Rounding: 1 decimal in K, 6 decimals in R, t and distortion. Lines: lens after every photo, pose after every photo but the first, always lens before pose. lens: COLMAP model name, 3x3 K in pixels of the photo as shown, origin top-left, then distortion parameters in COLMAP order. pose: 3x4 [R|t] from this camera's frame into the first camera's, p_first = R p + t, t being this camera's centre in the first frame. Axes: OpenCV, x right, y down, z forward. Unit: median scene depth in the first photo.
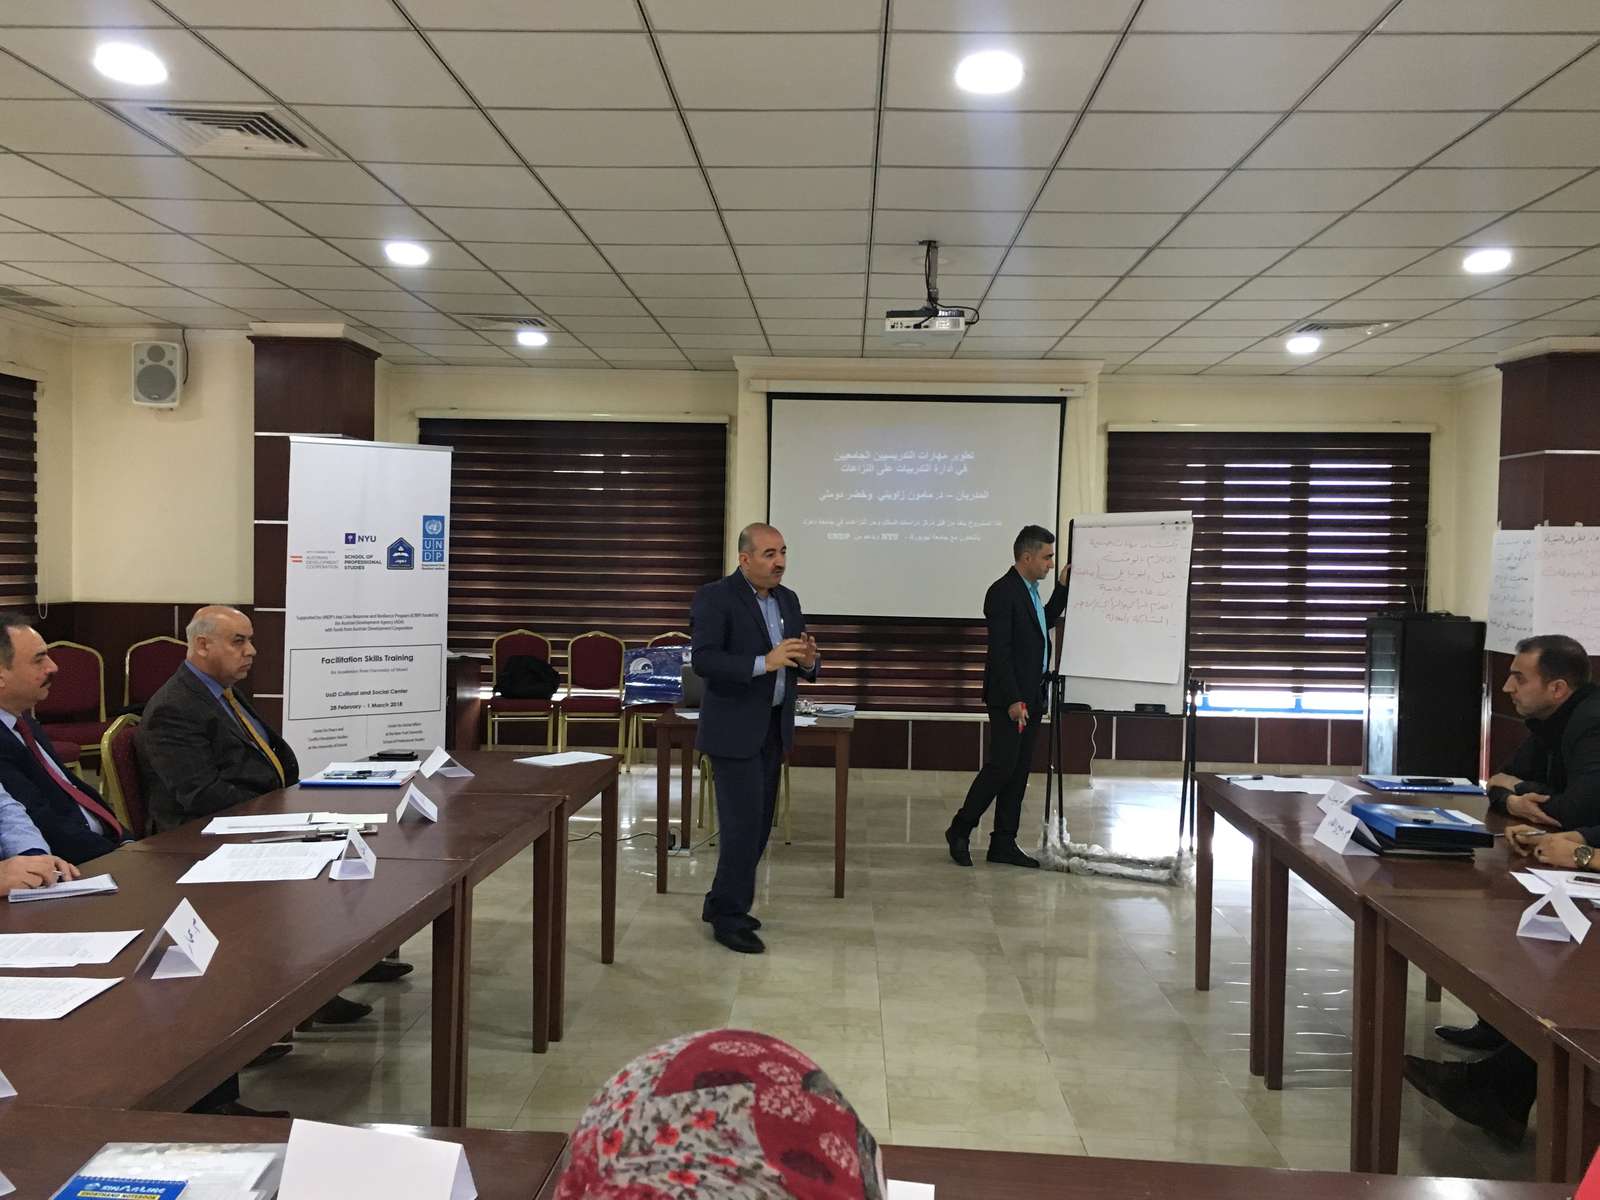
lens RADIAL K [[1355.2, 0, 800.0], [0, 1355.2, 600.0], [0, 0, 1]] dist [0.092850, -0.131778]
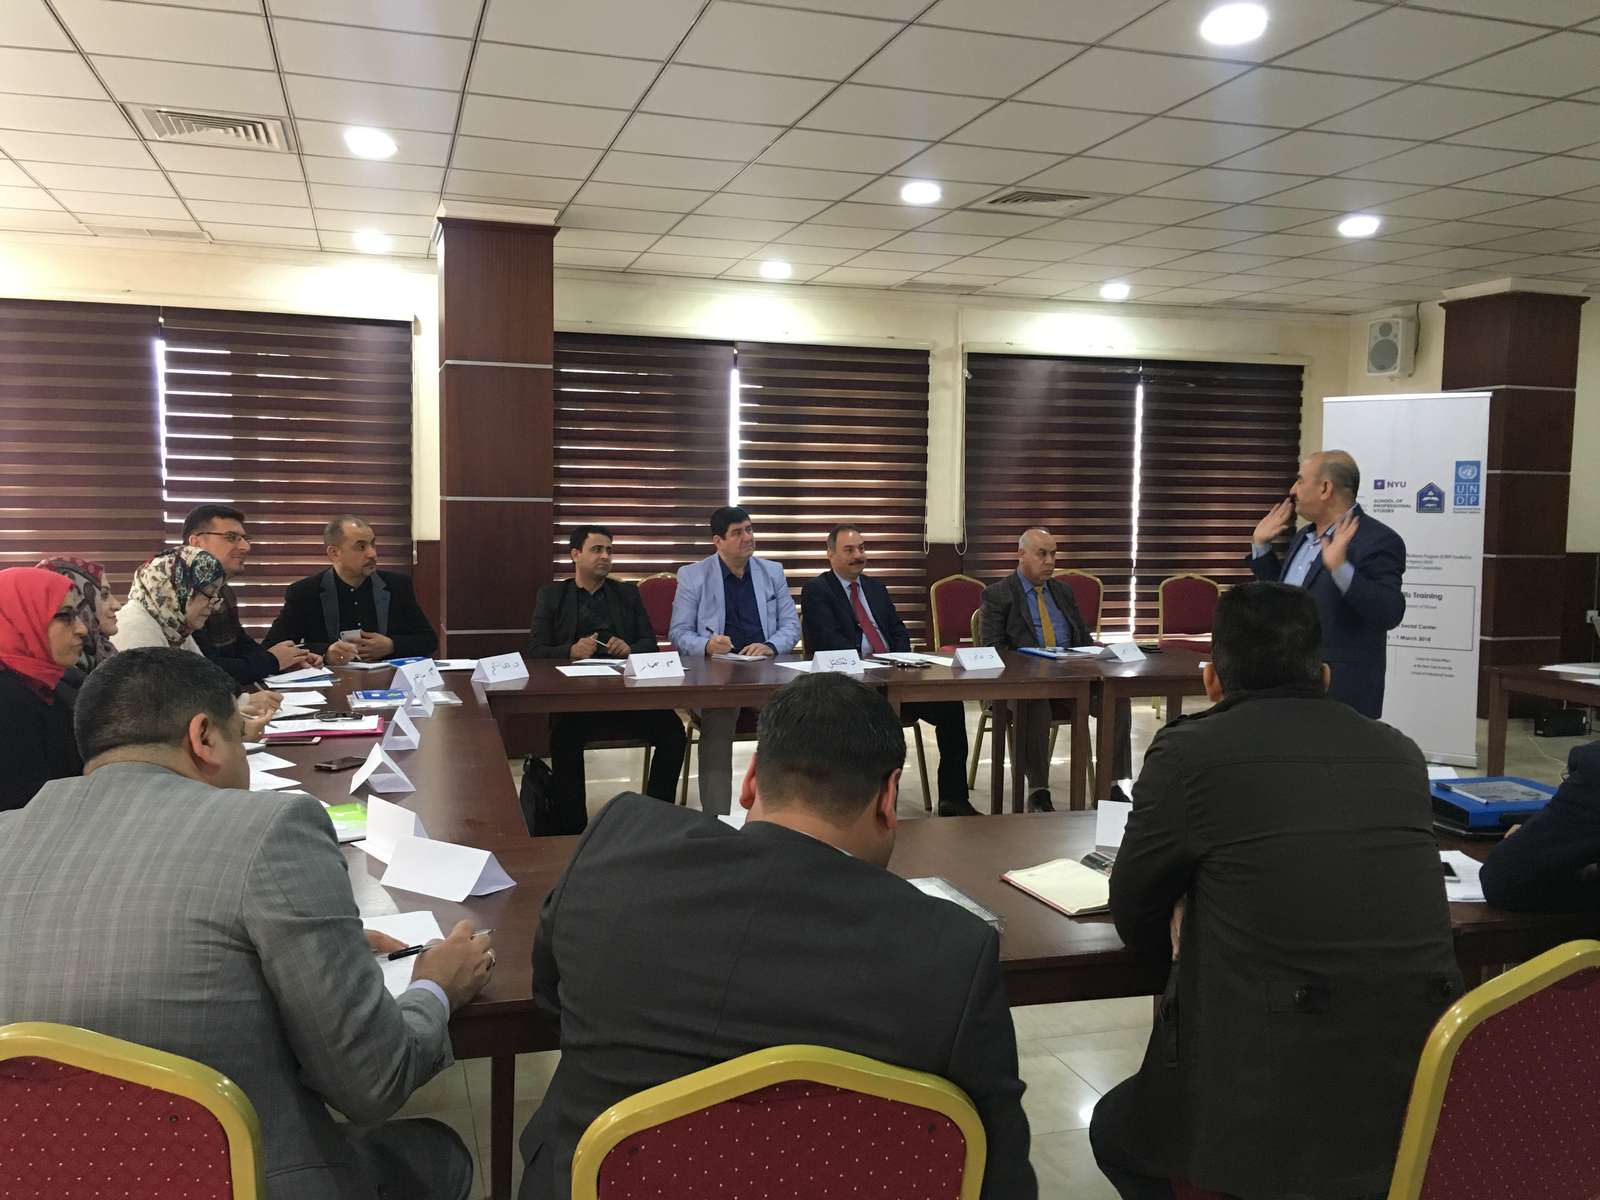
lens RADIAL K [[1364.2, 0, 800.0], [0, 1364.2, 600.0], [0, 0, 1]] dist [0.094453, -0.140909]
pose [[0.334173, 0.060412, -0.940574, 0.475255], [-0.038825, 0.997979, 0.050305, 0.008685], [0.941712, 0.019707, 0.335843, 0.147490]]
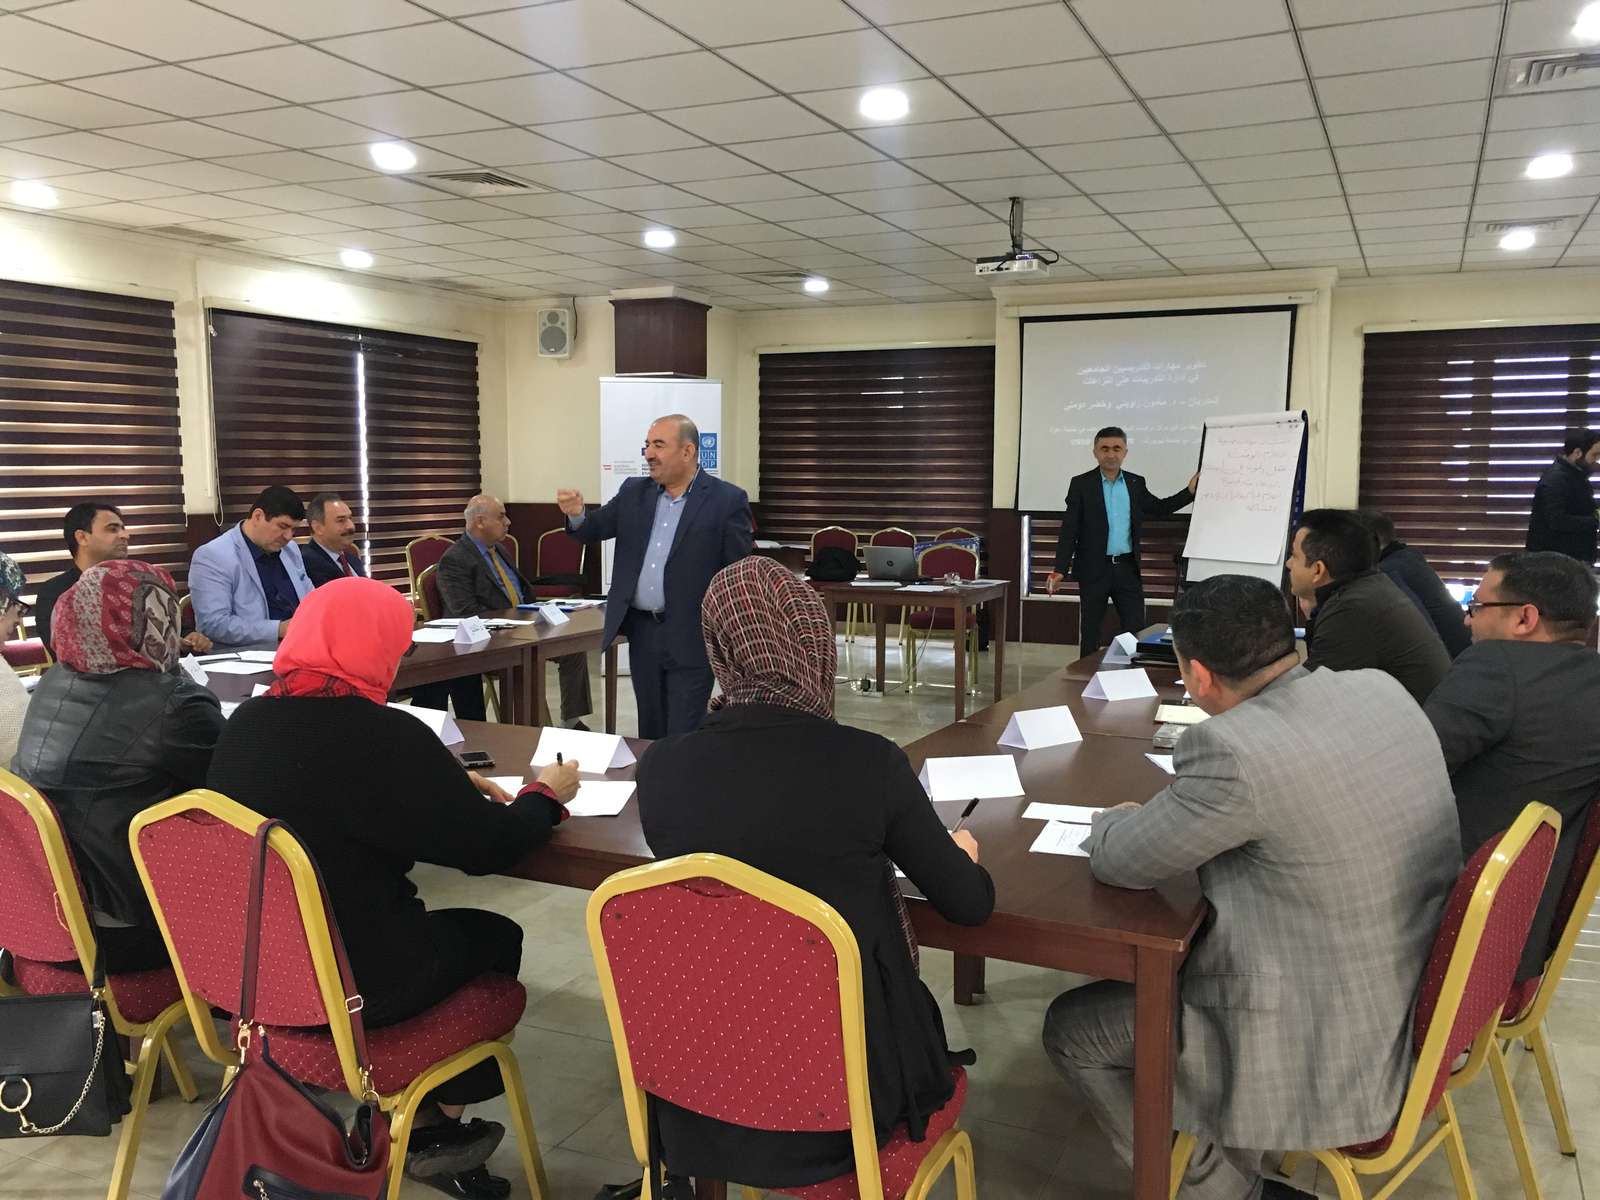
lens RADIAL K [[1355.2, 0, 800.0], [0, 1355.2, 600.0], [0, 0, 1]] dist [0.092850, -0.131778]
pose [[0.925700, 0.021322, -0.377657, 0.266380], [0.001792, 0.998152, 0.060747, 0.016631], [0.378254, -0.056911, 0.923951, -0.160457]]
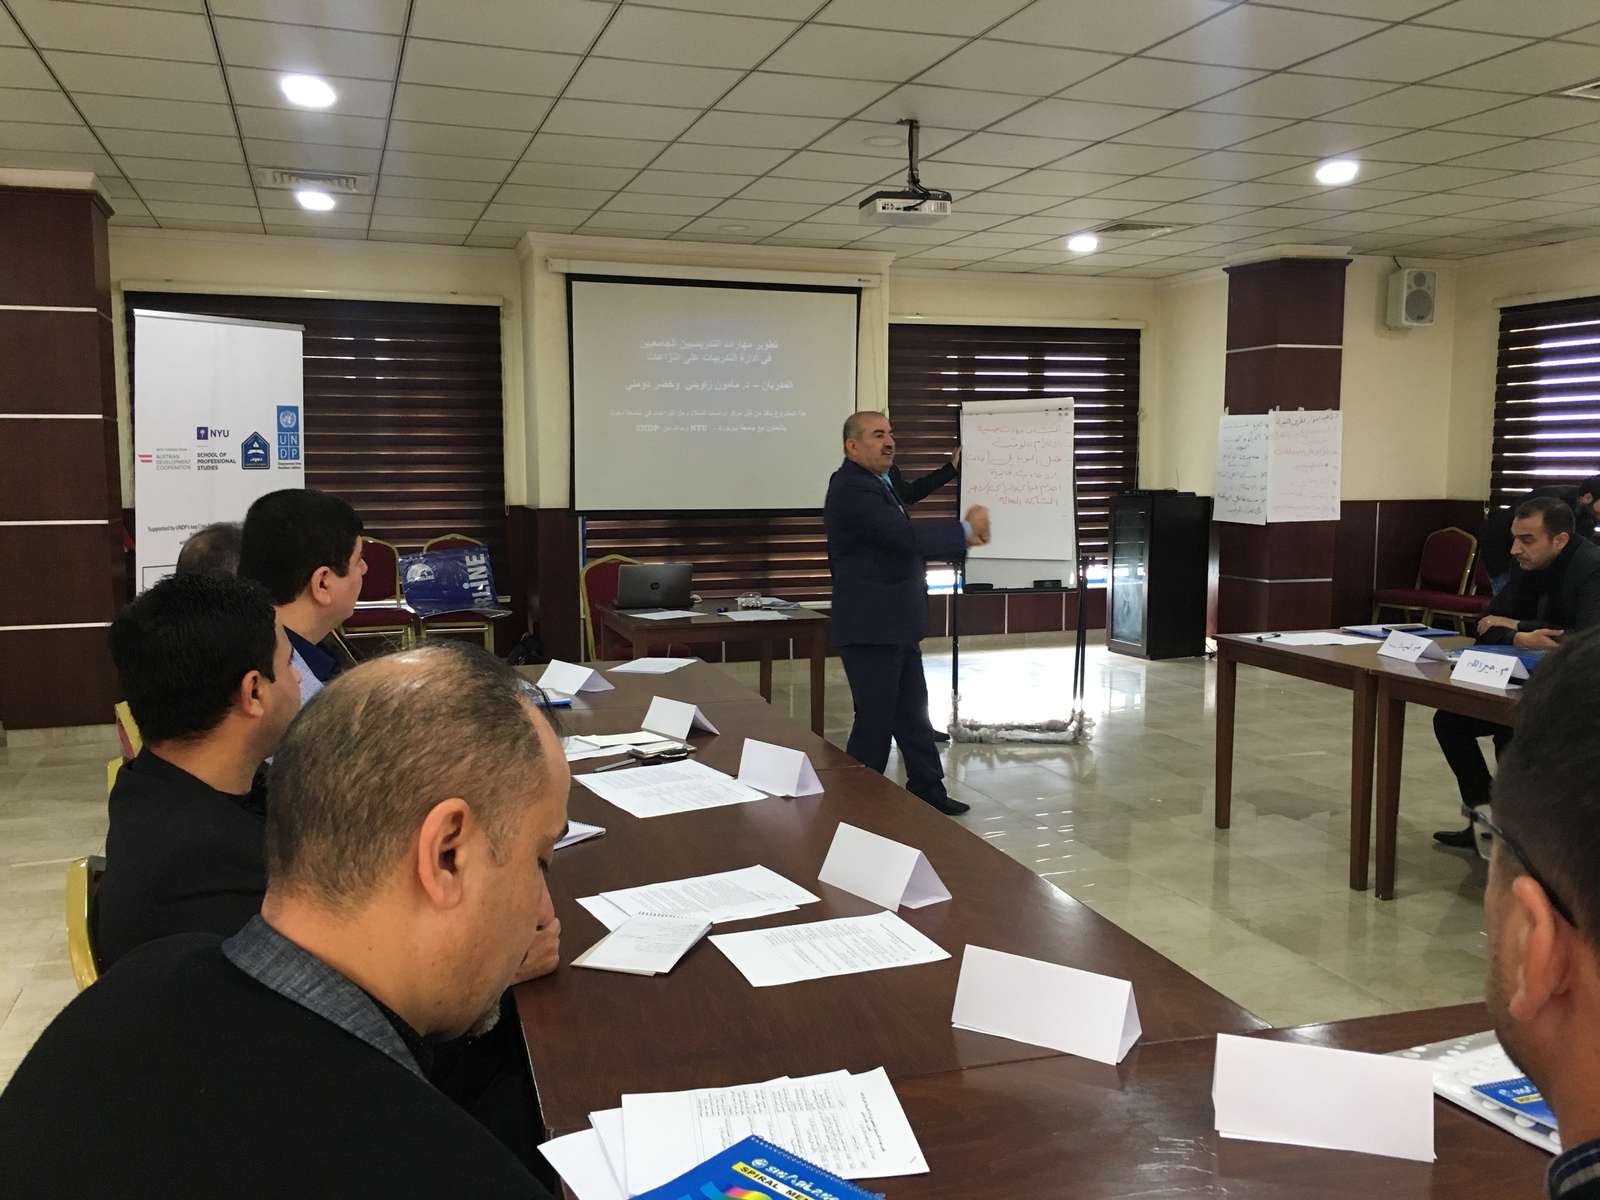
lens RADIAL K [[1355.2, 0, 800.0], [0, 1355.2, 600.0], [0, 0, 1]] dist [0.092850, -0.131778]
pose [[0.933524, -0.056334, 0.354061, -0.239234], [0.029306, 0.996263, 0.081243, -0.000482], [-0.357315, -0.065466, 0.931687, 0.057835]]
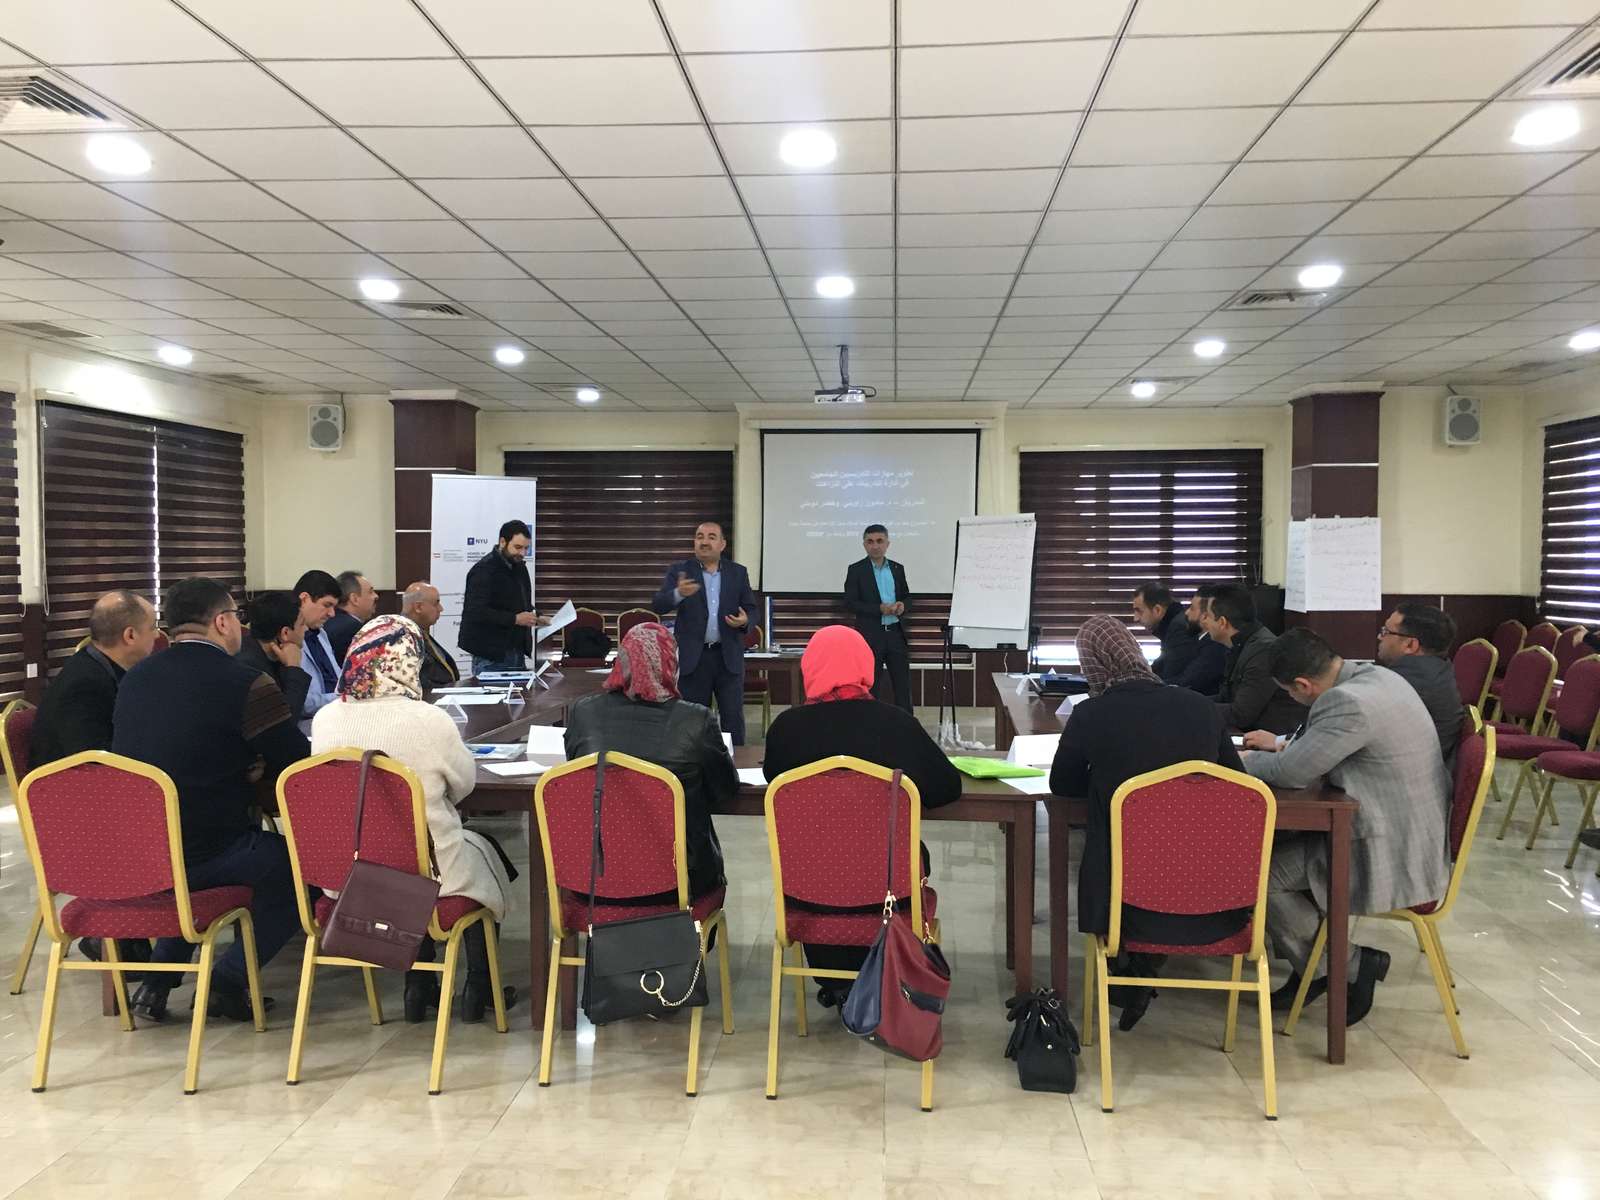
lens RADIAL K [[1364.2, 0, 800.0], [0, 1364.2, 600.0], [0, 0, 1]] dist [0.094453, -0.140909]
pose [[0.999271, -0.015188, -0.035022, 0.066371], [0.015184, 0.999885, -0.000395, 0.020826], [0.035024, -0.000137, 0.999386, -0.396387]]
